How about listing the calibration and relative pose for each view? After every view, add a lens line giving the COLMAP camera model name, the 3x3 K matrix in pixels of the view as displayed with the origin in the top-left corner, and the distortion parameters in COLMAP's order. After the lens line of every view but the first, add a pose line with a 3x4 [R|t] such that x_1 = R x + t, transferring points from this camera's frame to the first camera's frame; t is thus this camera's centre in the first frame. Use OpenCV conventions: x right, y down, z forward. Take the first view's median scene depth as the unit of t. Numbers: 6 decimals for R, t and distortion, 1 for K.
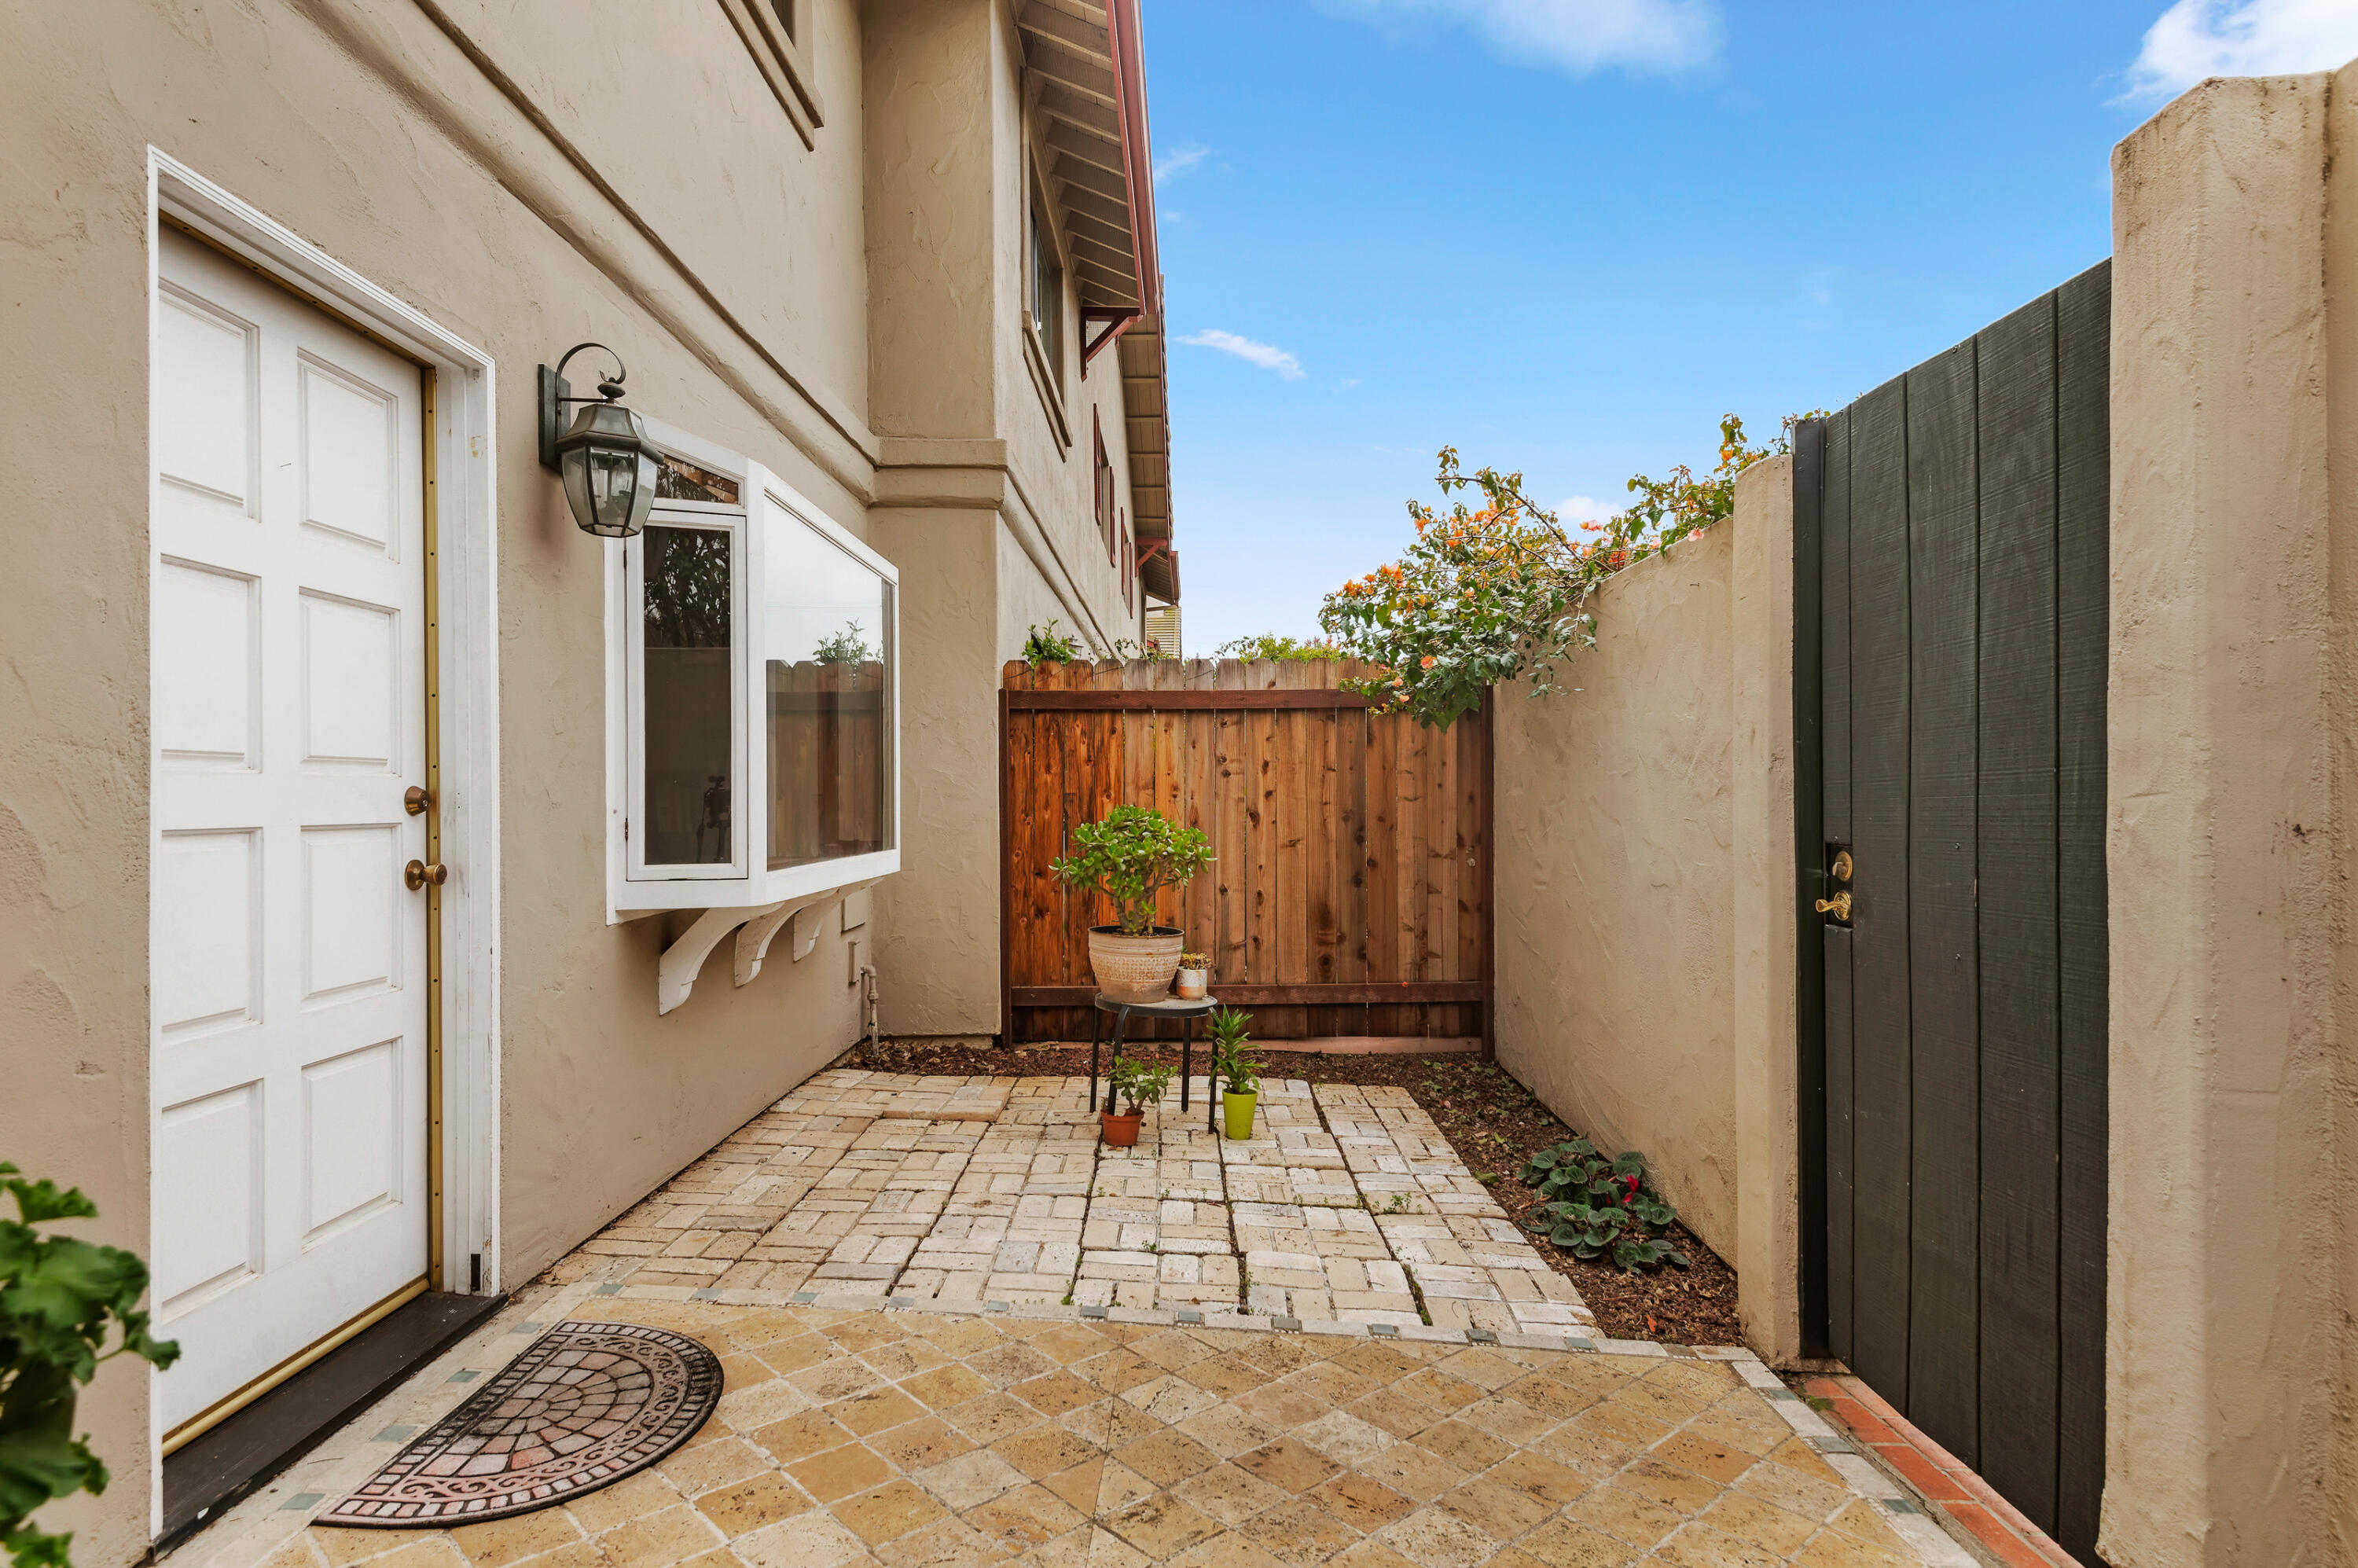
lens RADIAL K [[1261.1, 0, 1178.2], [0, 1261.1, 787.8], [0, 0, 1]] dist [0.008493, -0.001853]
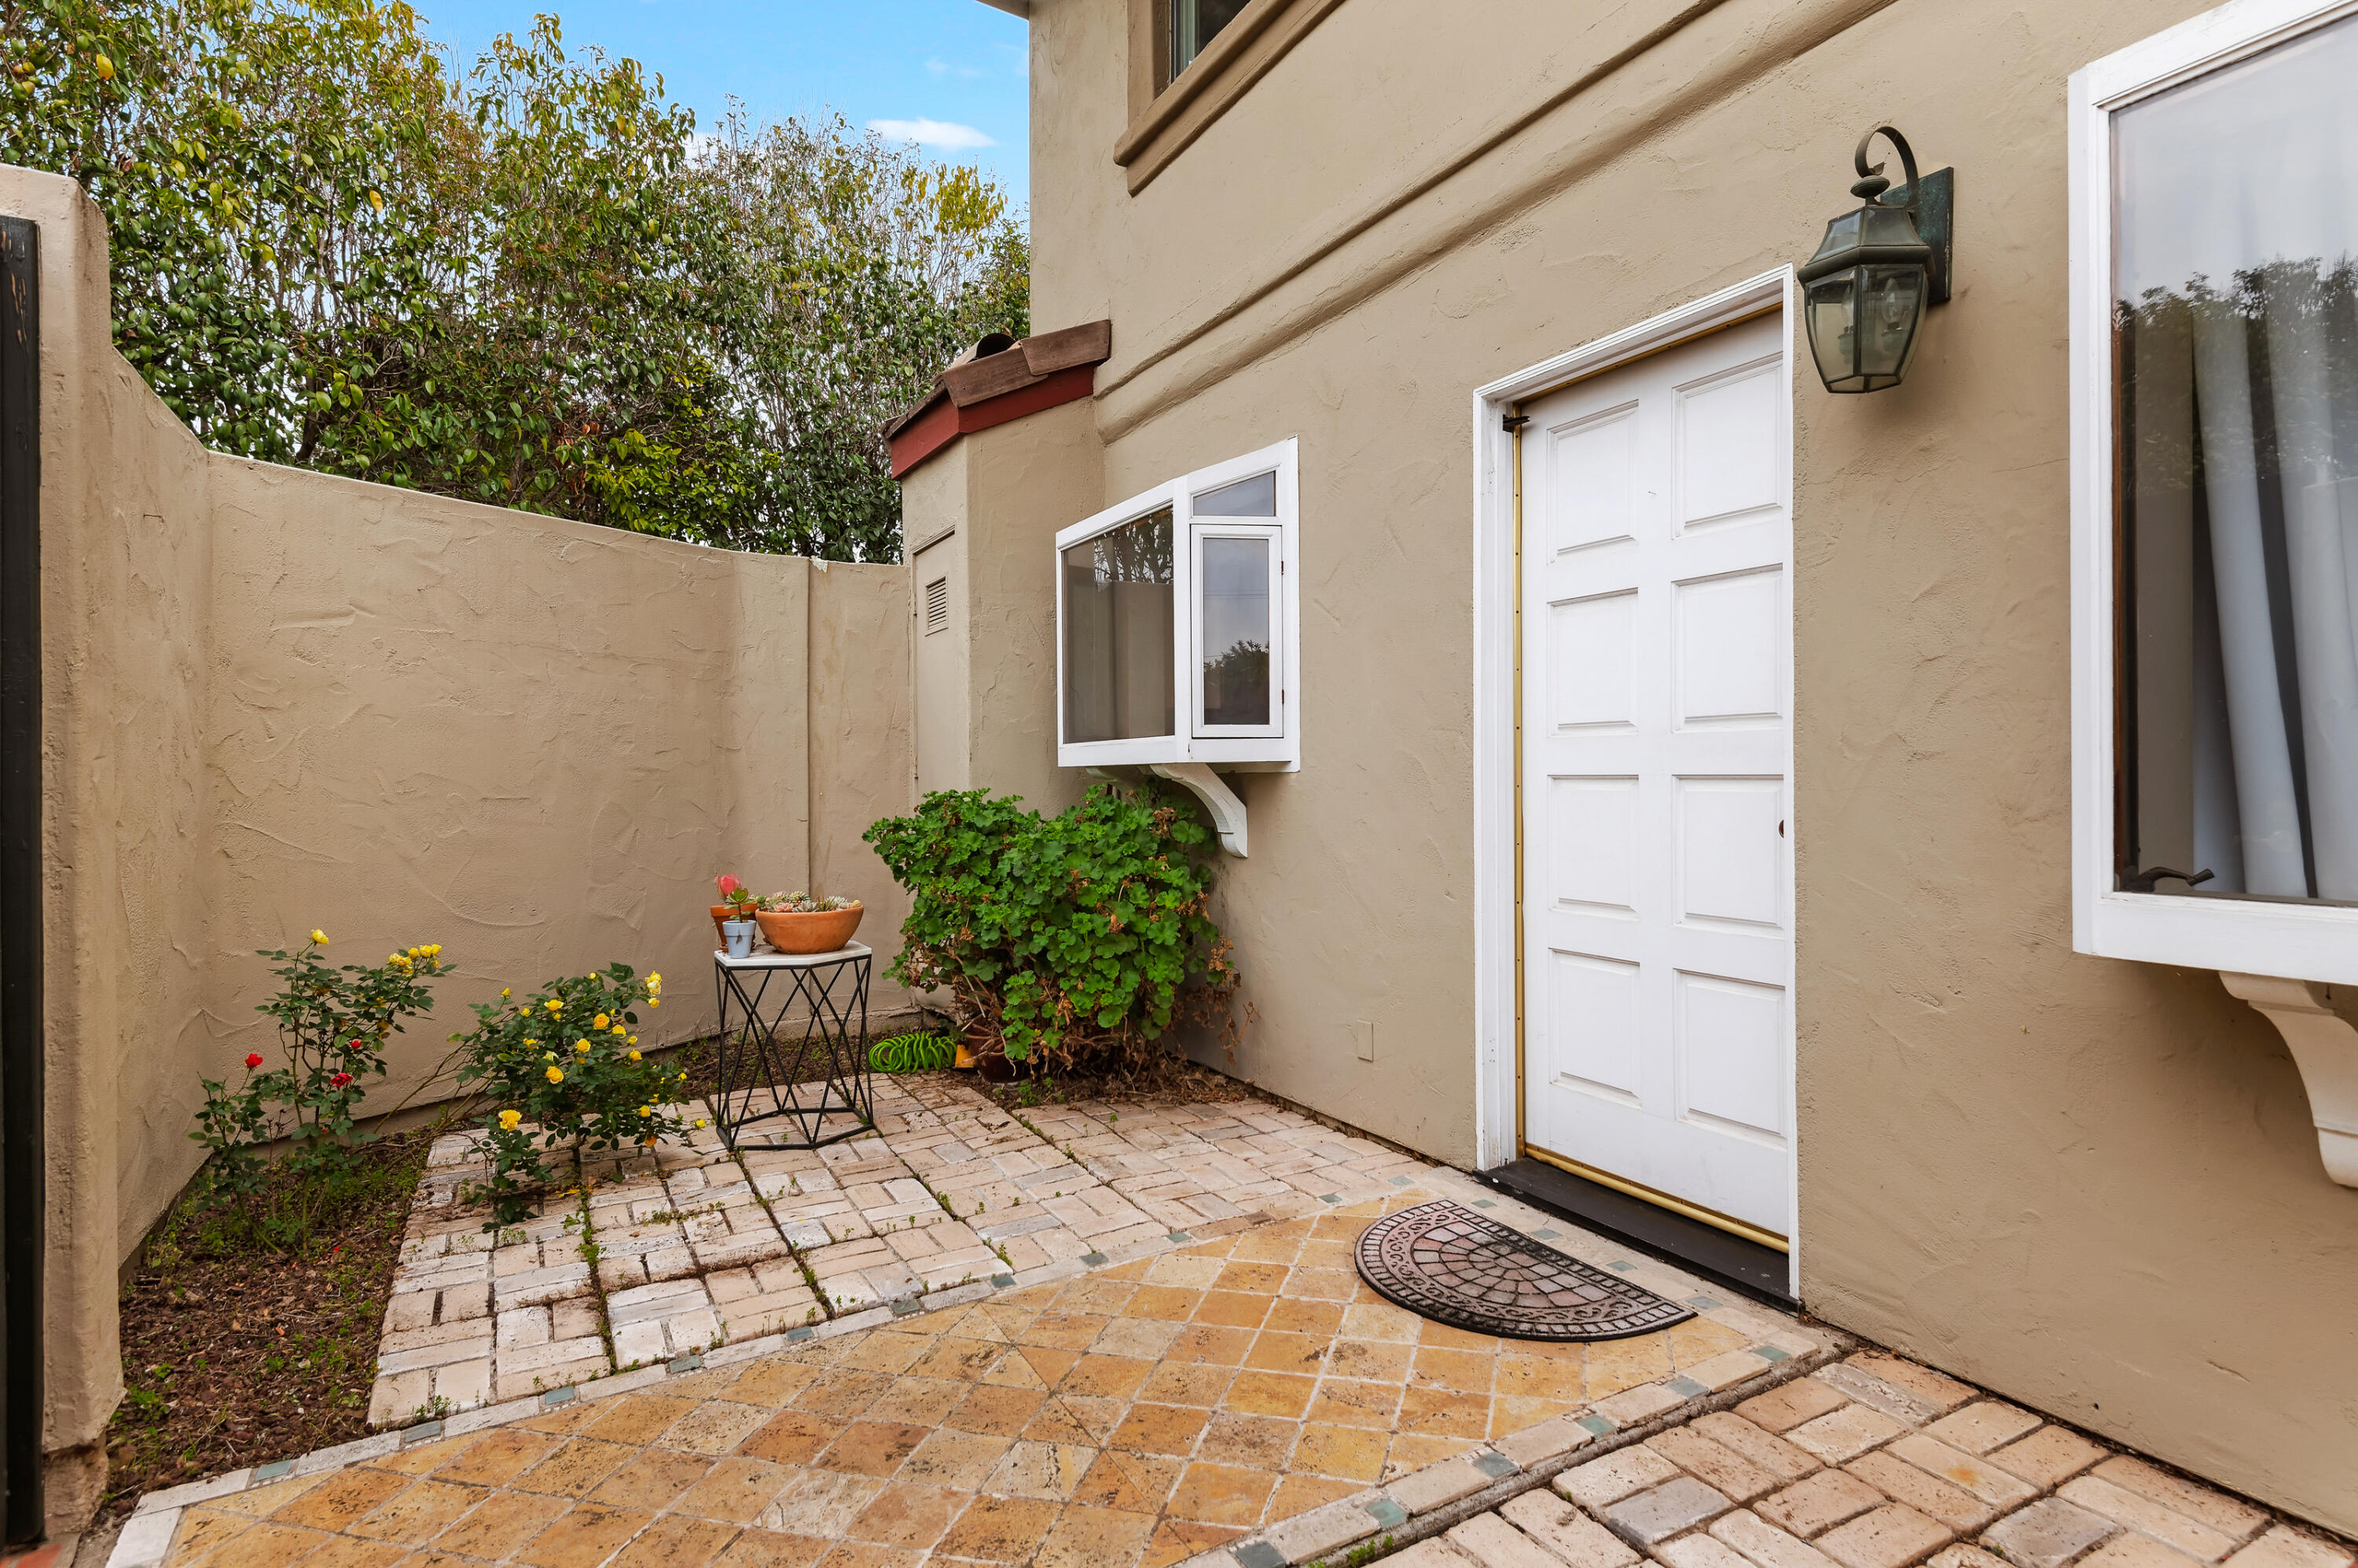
lens RADIAL K [[1261.1, 0, 1193.5], [0, 1261.1, 774.8], [0, 0, 1]] dist [0.008493, -0.001853]
pose [[-0.869965, 0.009483, -0.493022, 0.334607], [0.012035, 0.999926, -0.002003, 0.027801], [0.492966, -0.007676, -0.870015, 1.899310]]
